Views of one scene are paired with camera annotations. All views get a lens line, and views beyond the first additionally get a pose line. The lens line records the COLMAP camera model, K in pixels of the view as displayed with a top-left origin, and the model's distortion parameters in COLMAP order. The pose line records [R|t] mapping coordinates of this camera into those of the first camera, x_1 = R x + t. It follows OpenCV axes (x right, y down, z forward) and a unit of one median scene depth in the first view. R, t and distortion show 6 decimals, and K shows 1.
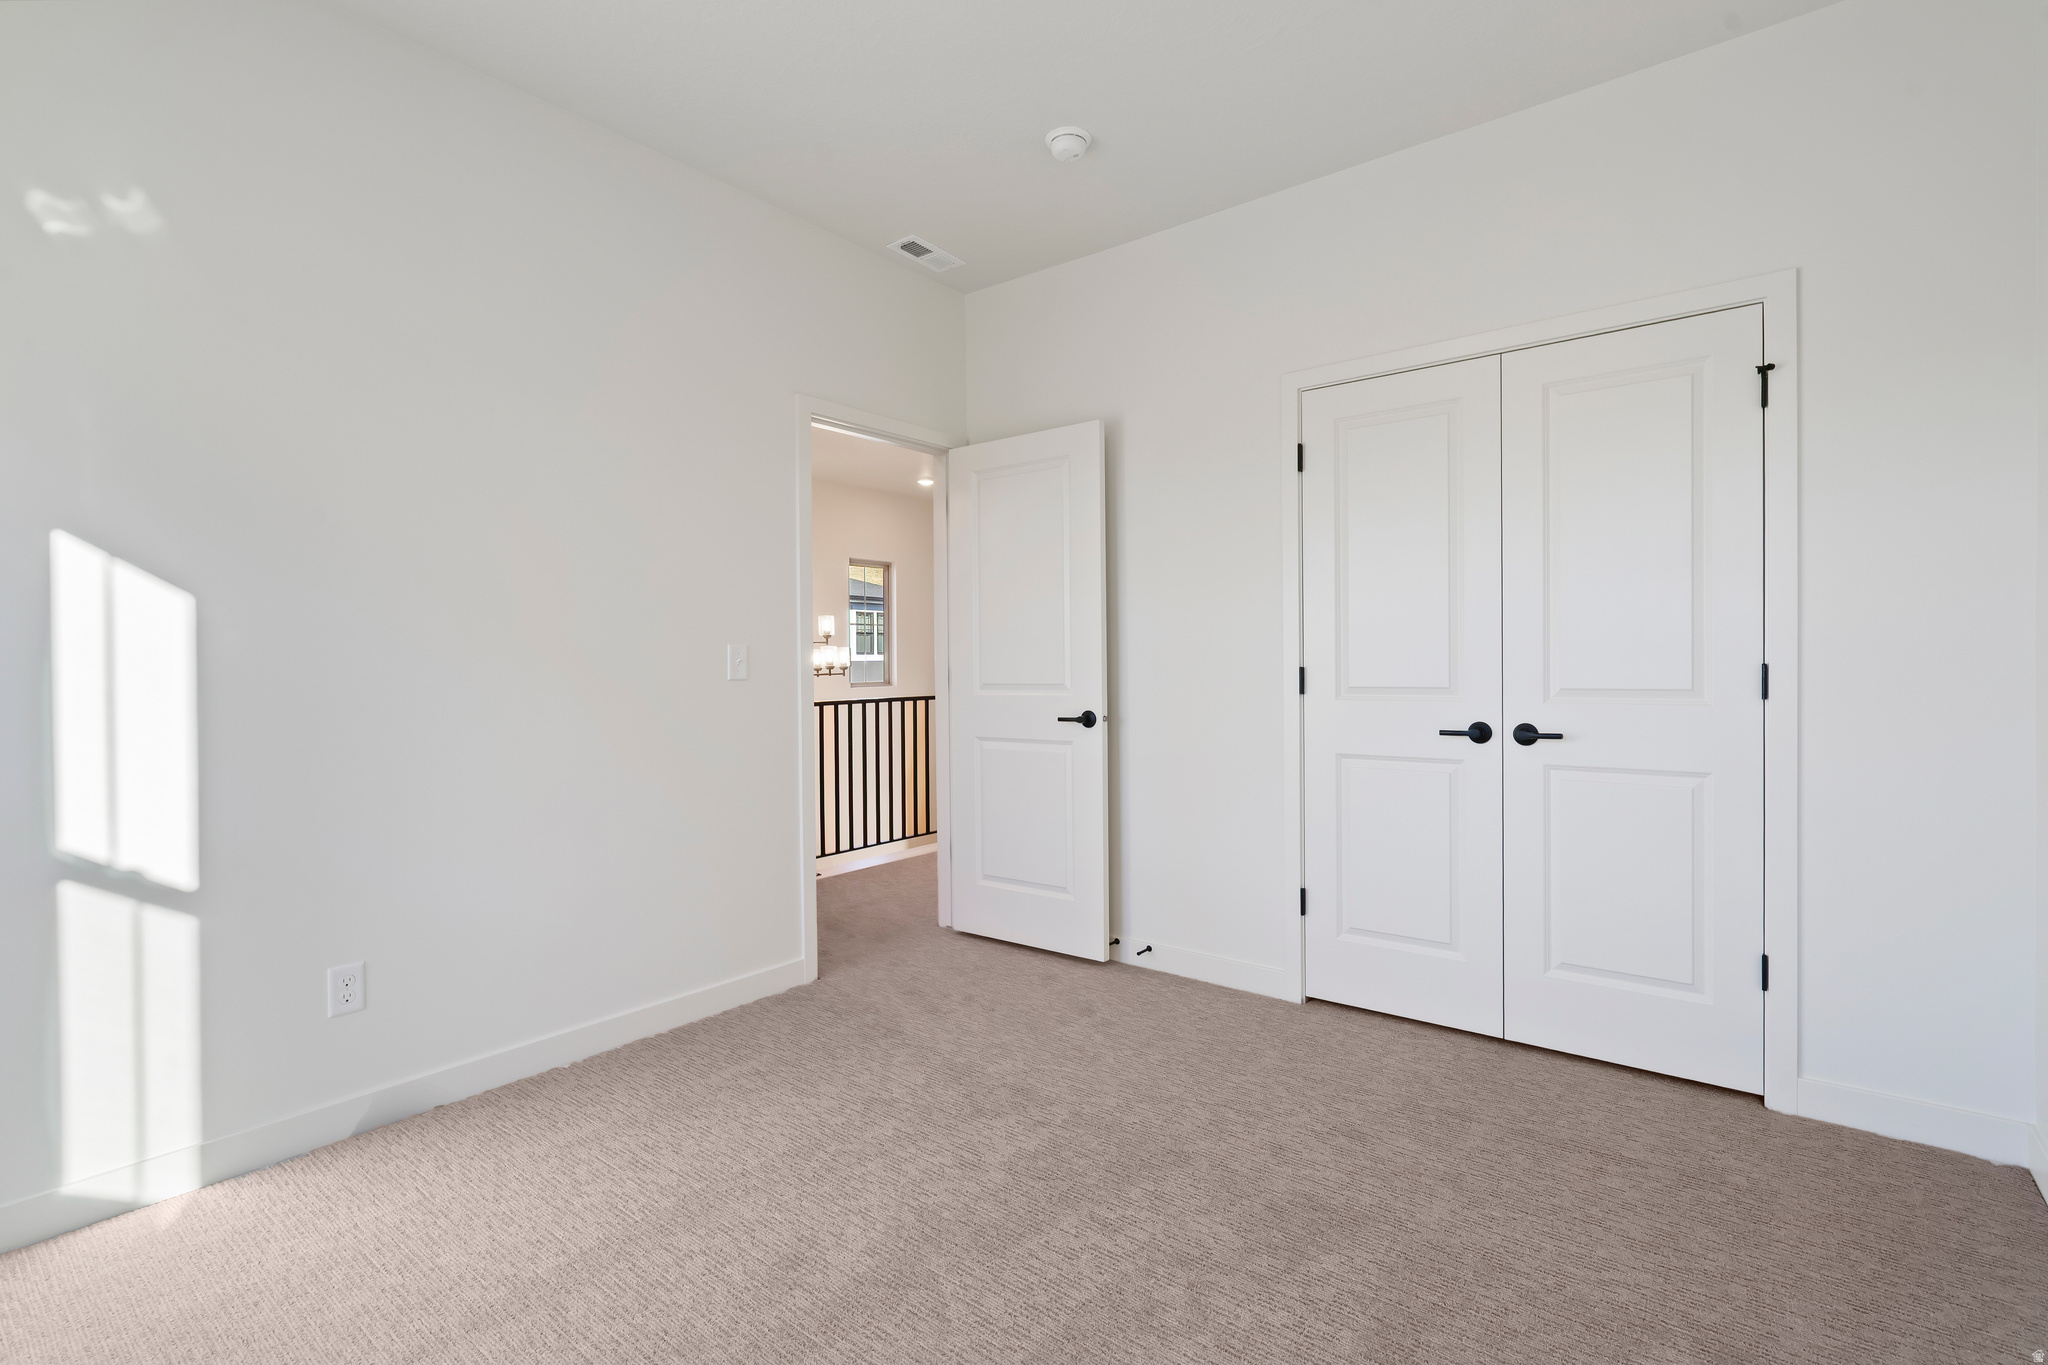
lens RADIAL K [[936.7, 0, 1026.6], [0, 936.7, 681.9], [0, 0, 1]] dist [0.003987, 0.000174]
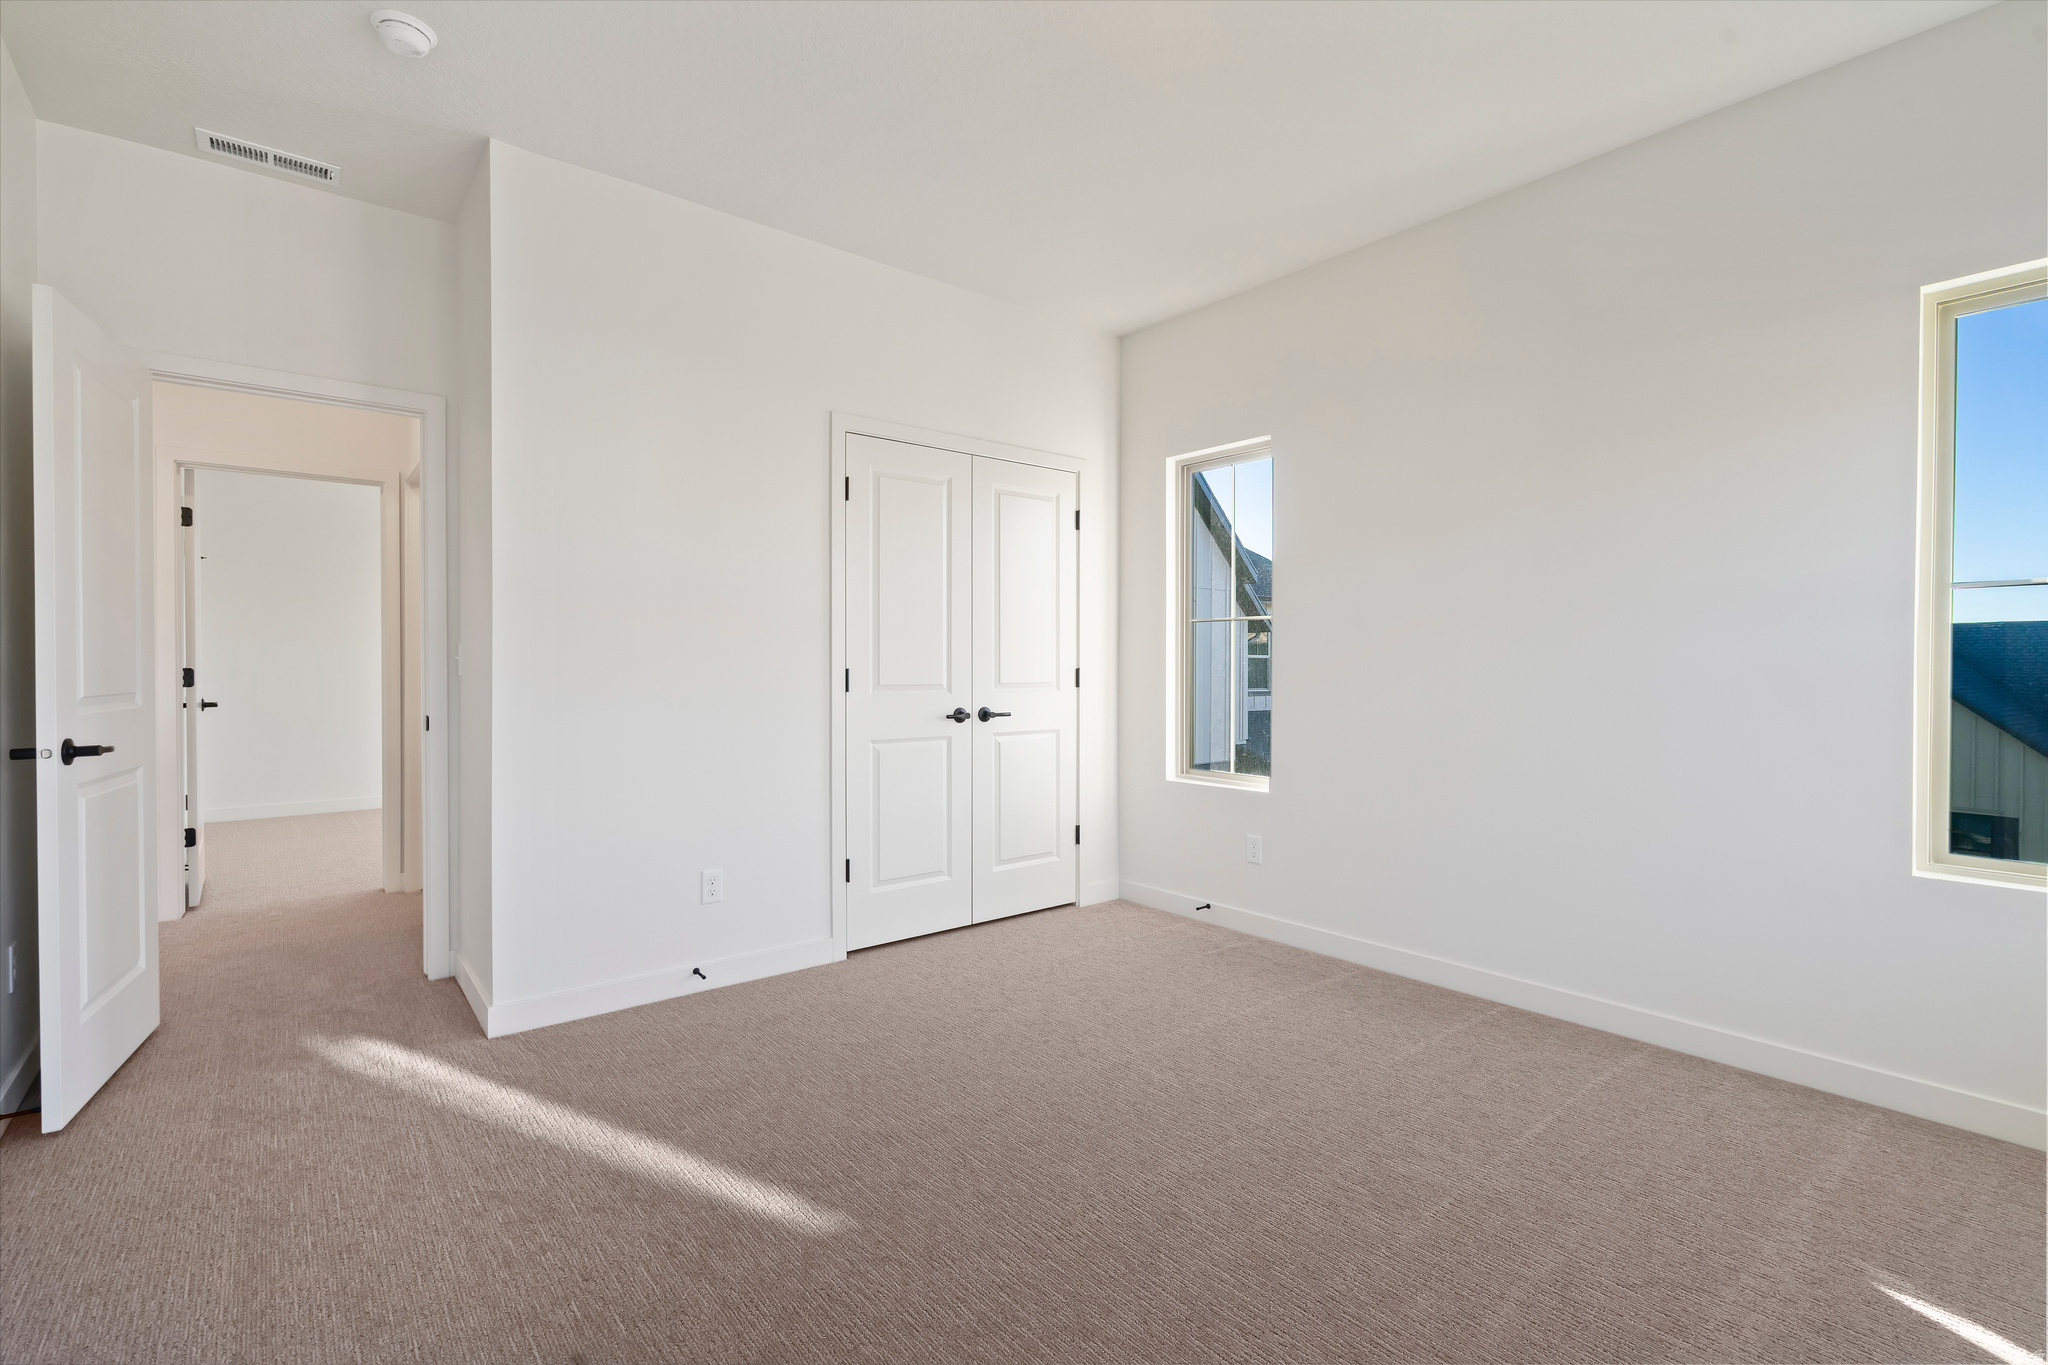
lens RADIAL K [[936.7, 0, 1031.5], [0, 936.7, 675.4], [0, 0, 1]] dist [0.003987, 0.000174]
pose [[0.208050, -0.003560, 0.978112, -0.931326], [0.009388, 0.999955, 0.001643, -0.008557], [-0.978073, 0.008841, 0.208074, 0.625350]]
